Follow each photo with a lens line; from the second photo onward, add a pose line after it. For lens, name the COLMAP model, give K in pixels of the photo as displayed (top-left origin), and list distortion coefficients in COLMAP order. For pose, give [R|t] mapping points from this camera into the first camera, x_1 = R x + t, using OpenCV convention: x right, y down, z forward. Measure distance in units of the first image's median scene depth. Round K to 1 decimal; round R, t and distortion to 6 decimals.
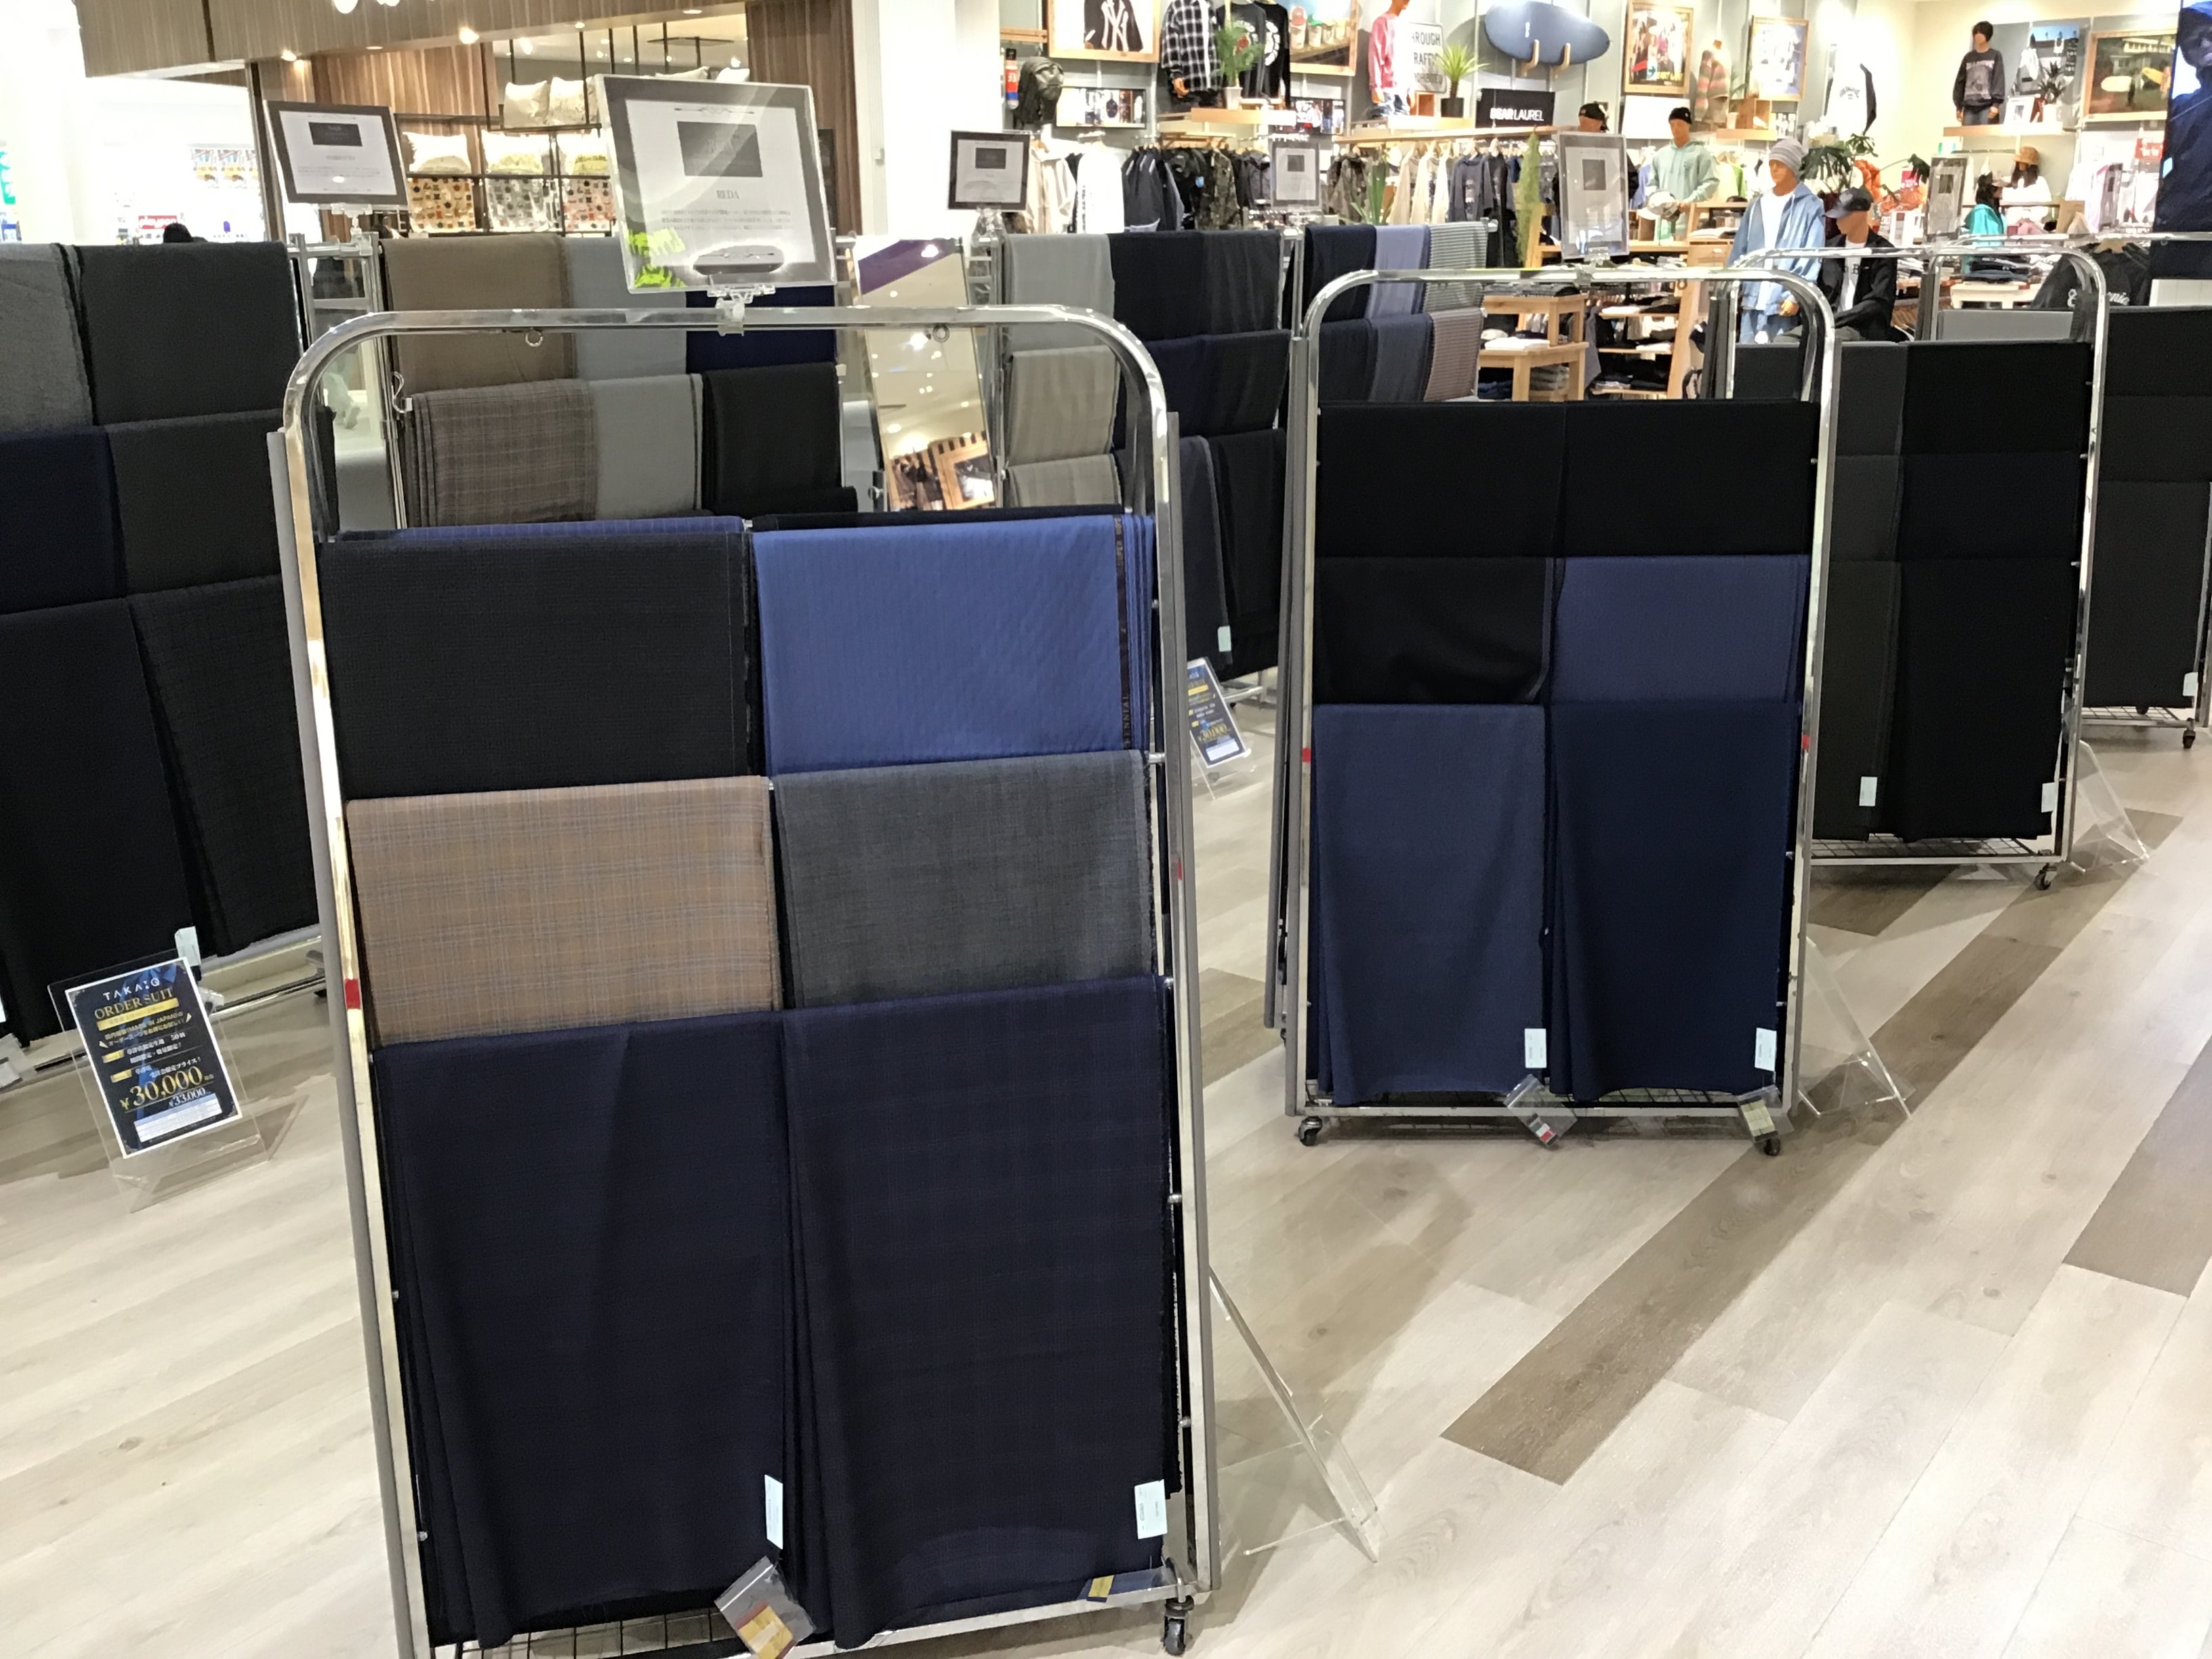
lens RADIAL K [[2015.6, 0, 1106.0], [0, 2015.6, 829.5], [0, 0, 1]] dist [0.140660, -0.314118]
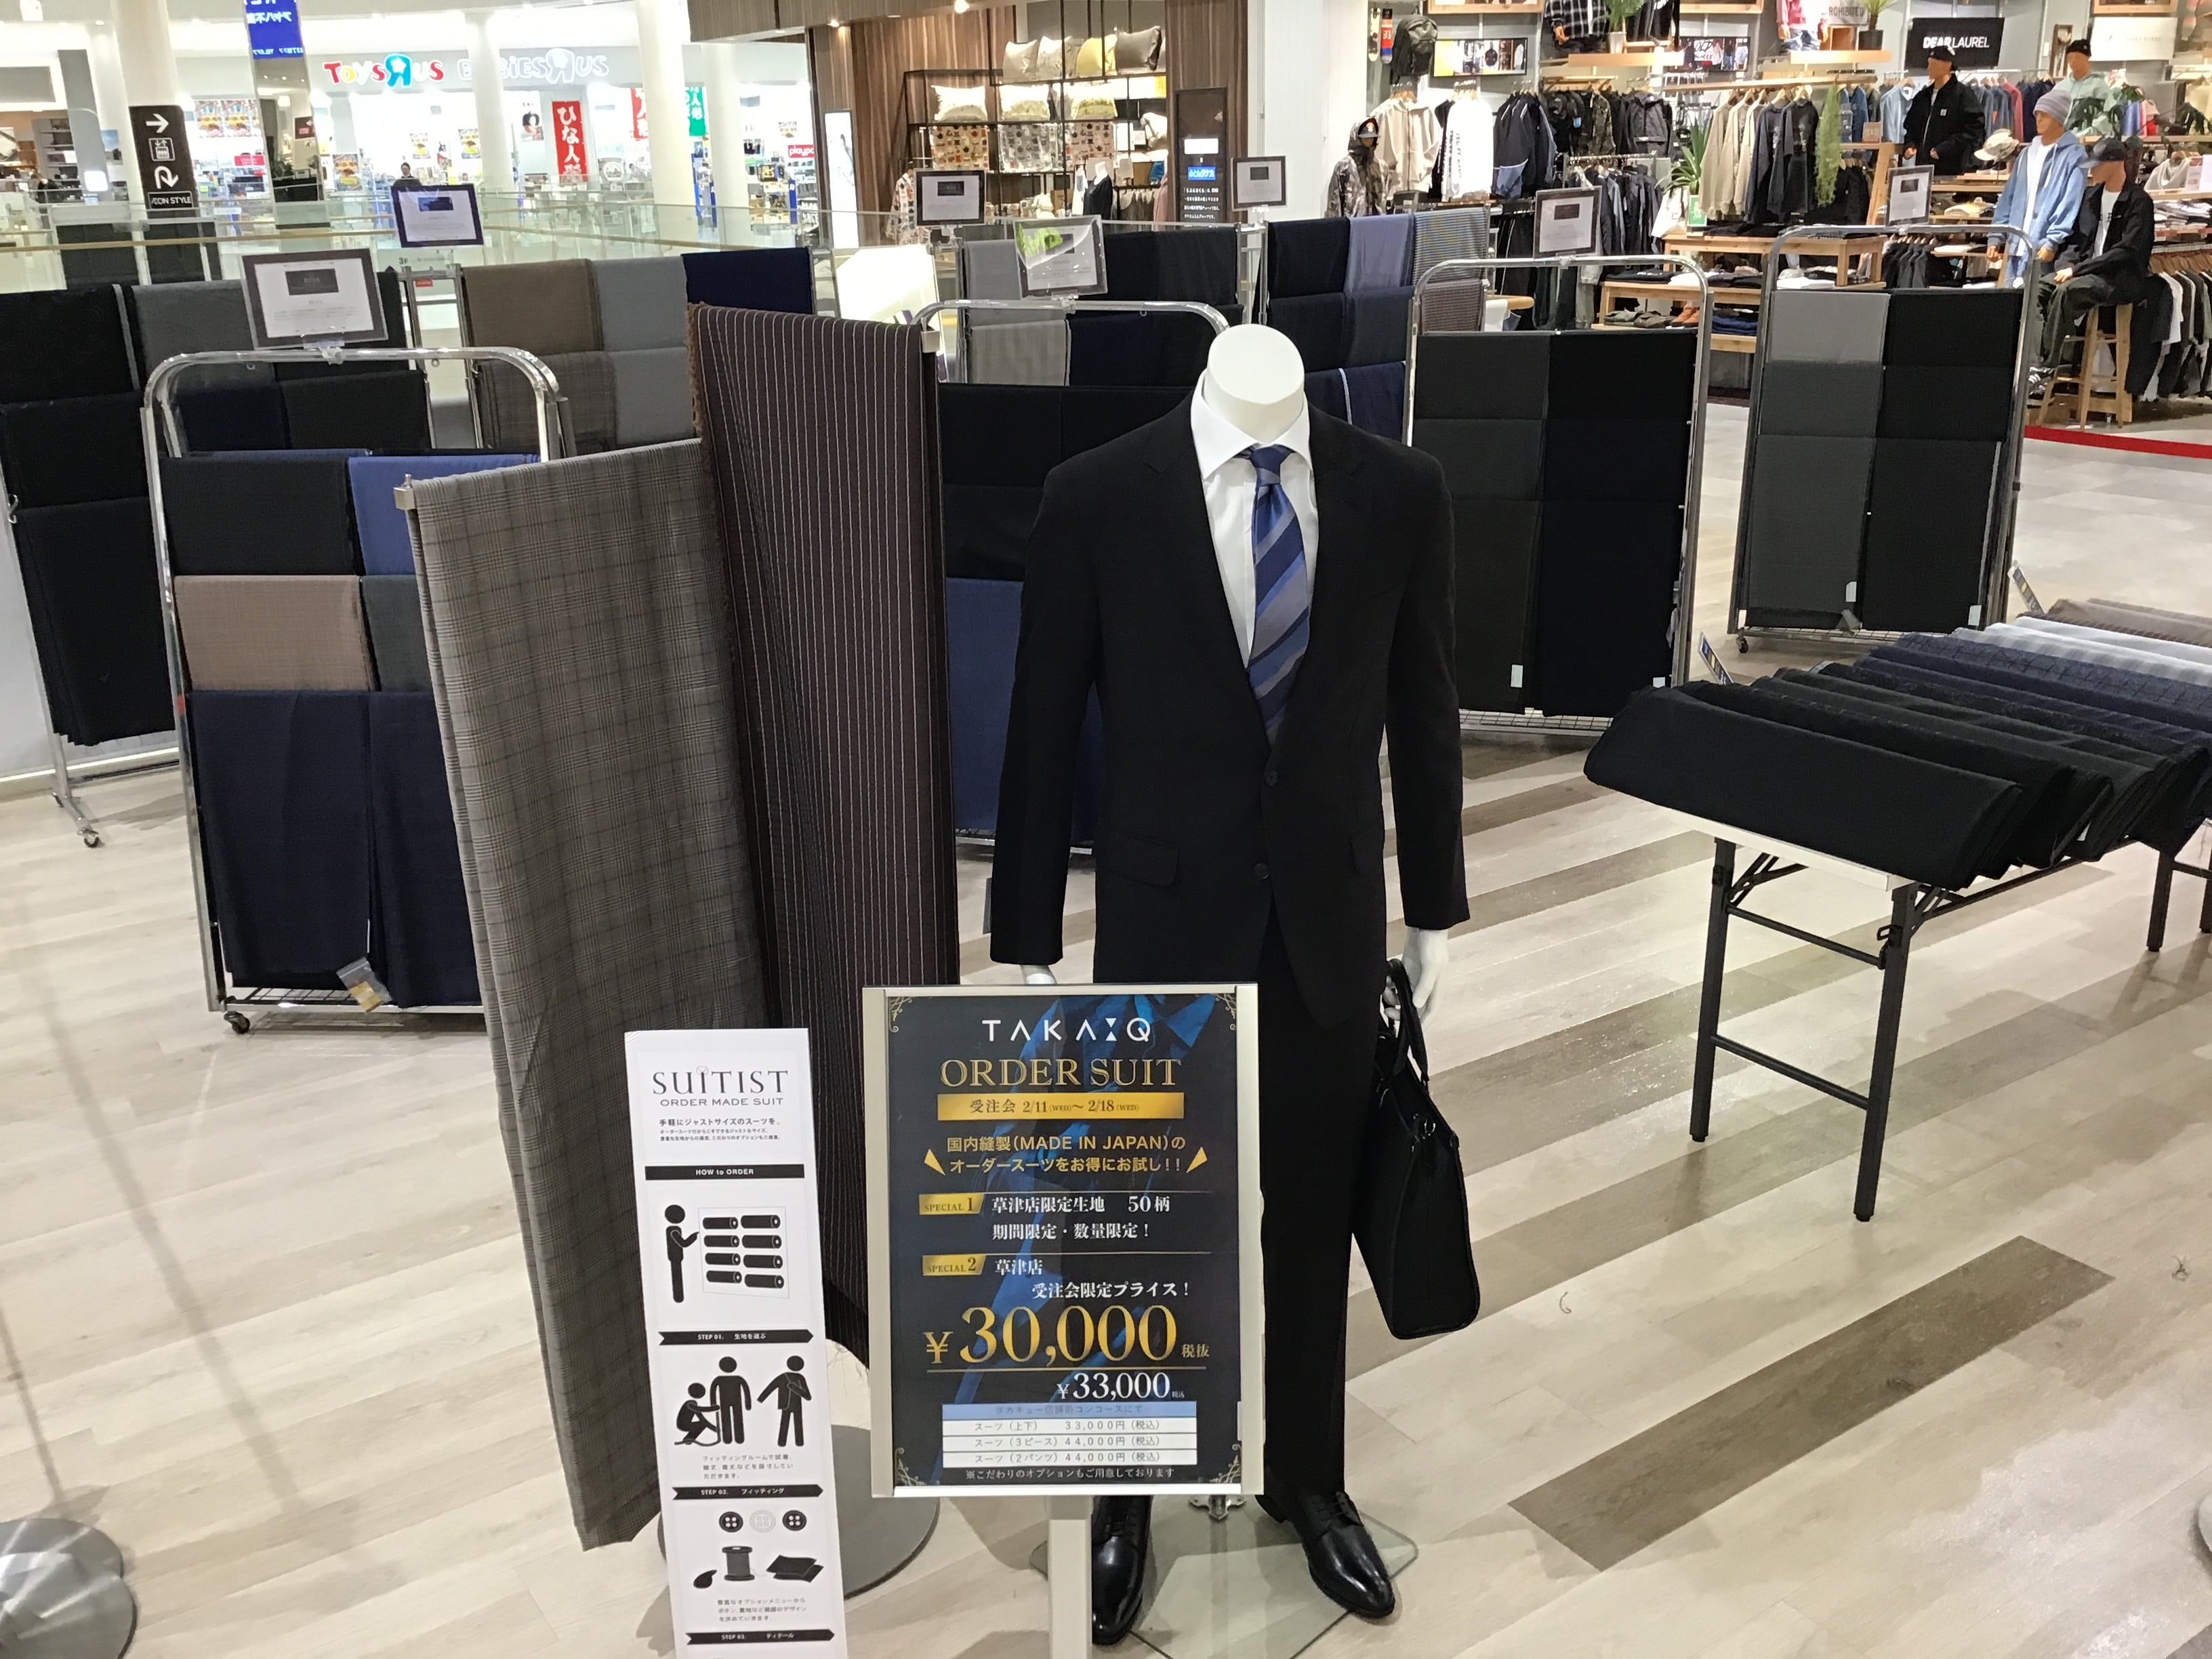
lens RADIAL K [[2015.6, 0, 1106.0], [0, 2015.6, 829.5], [0, 0, 1]] dist [0.140660, -0.314118]
pose [[0.951390, 0.084386, -0.296203, 0.160109], [-0.071211, 0.995943, 0.055009, 0.008371], [0.299644, -0.031242, 0.953540, -0.103495]]
